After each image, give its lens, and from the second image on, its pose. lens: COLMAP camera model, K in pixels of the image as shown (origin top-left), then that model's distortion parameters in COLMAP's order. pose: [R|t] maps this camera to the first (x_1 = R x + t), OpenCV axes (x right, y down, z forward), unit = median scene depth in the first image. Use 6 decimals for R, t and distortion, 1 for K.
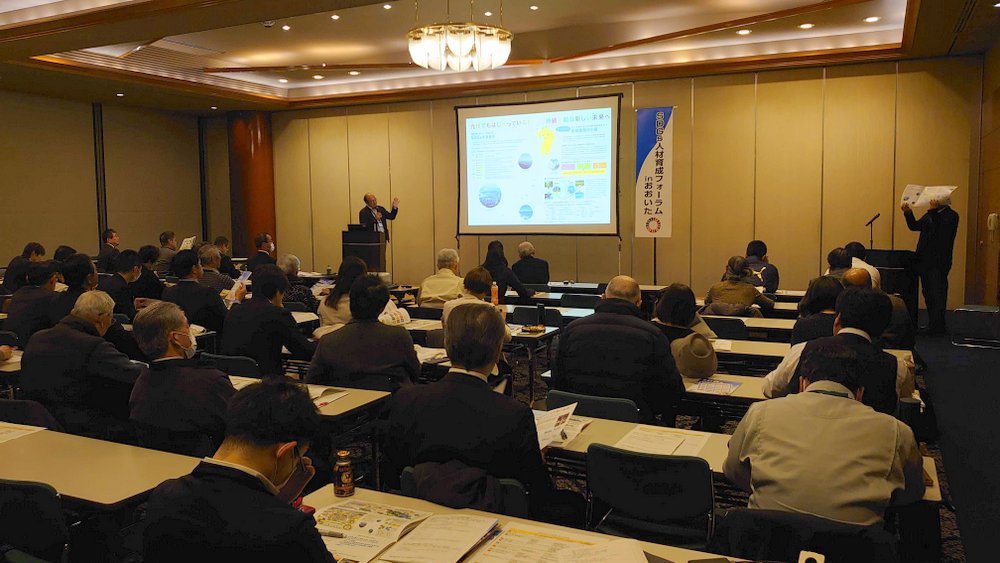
lens RADIAL K [[794.4, 0, 494.0], [0, 794.4, 278.7], [0, 0, 1]] dist [0.044595, -0.064098]
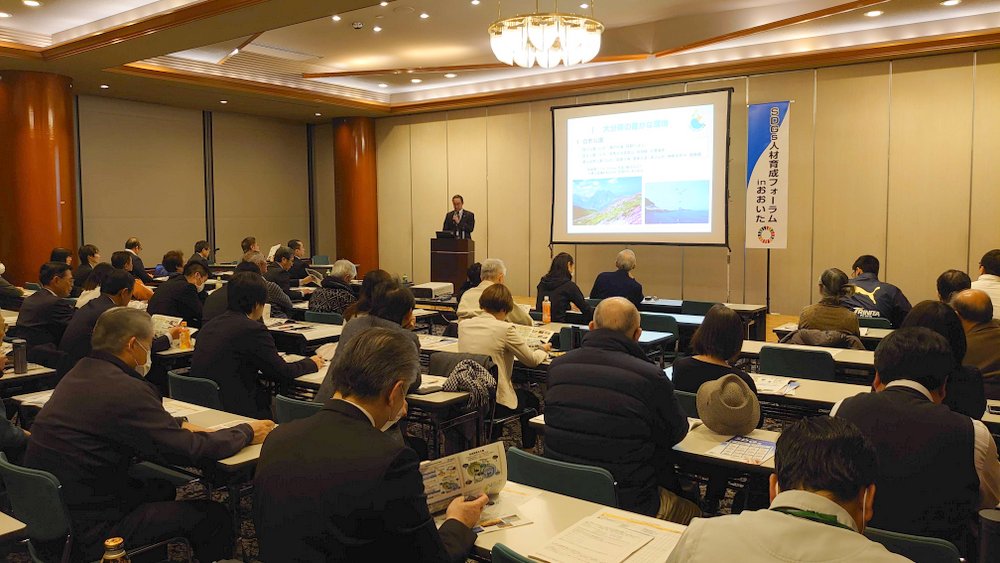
lens RADIAL K [[794.4, 0, 504.5], [0, 794.4, 262.7], [0, 0, 1]] dist [0.044595, -0.064098]
pose [[0.985815, 0.014711, -0.167188, 0.061007], [-0.020145, 0.999321, -0.030851, -0.003144], [0.166621, 0.033782, 0.985442, 0.079620]]
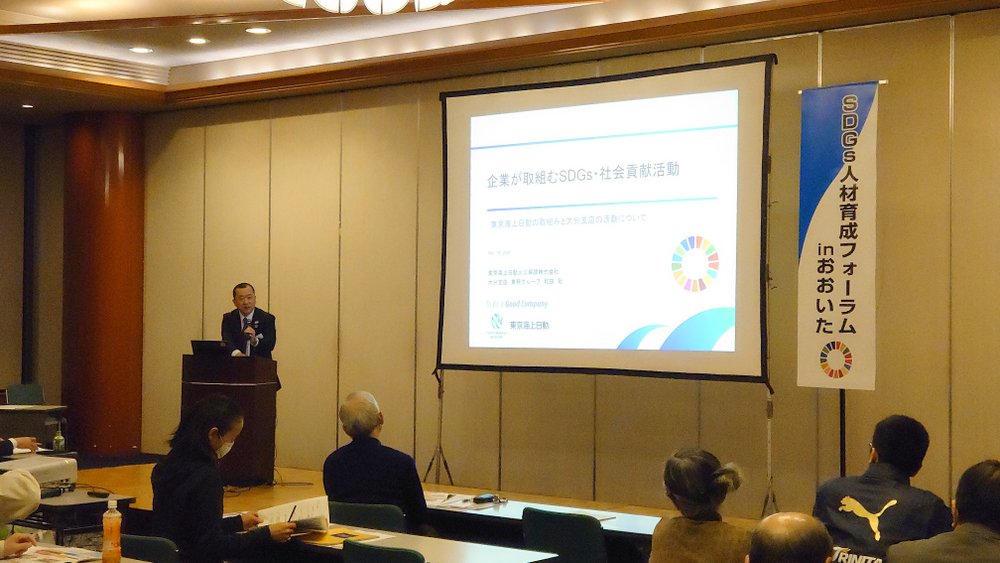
lens RADIAL K [[1487.9, 0, 492.8], [0, 1487.9, 278.4], [0, 0, 1]] dist [0.093576, 0.000000]
pose [[0.973656, 0.011970, -0.227706, 0.198633], [-0.035659, 0.994328, -0.100203, -0.024018], [0.225215, 0.105683, 0.968561, 0.188289]]
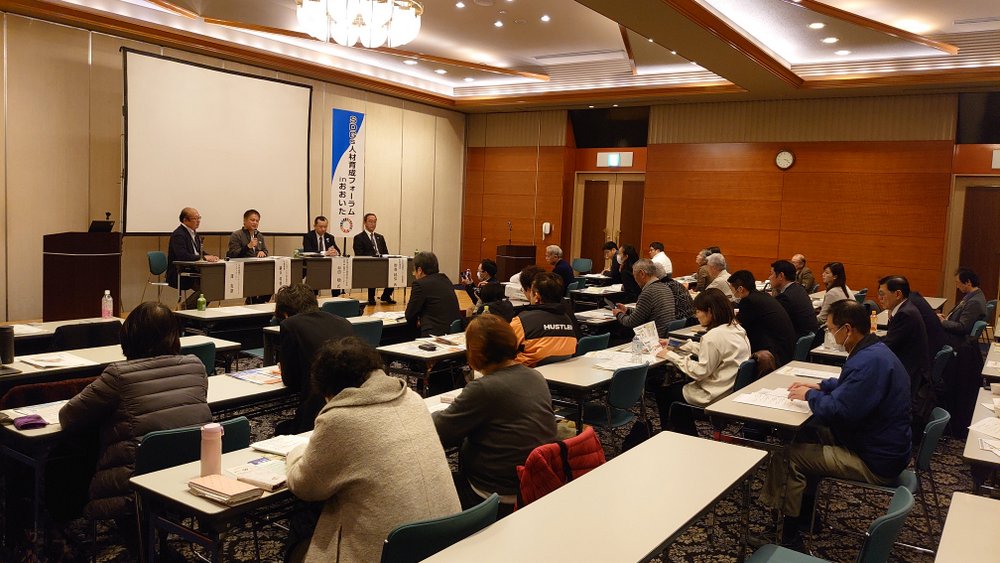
lens RADIAL K [[794.4, 0, 502.9], [0, 794.4, 281.7], [0, 0, 1]] dist [0.044595, -0.064098]
pose [[0.142321, -0.067350, 0.987527, -0.766601], [0.036856, 0.997351, 0.062709, -0.050857], [-0.989134, 0.027472, 0.144426, 0.641886]]
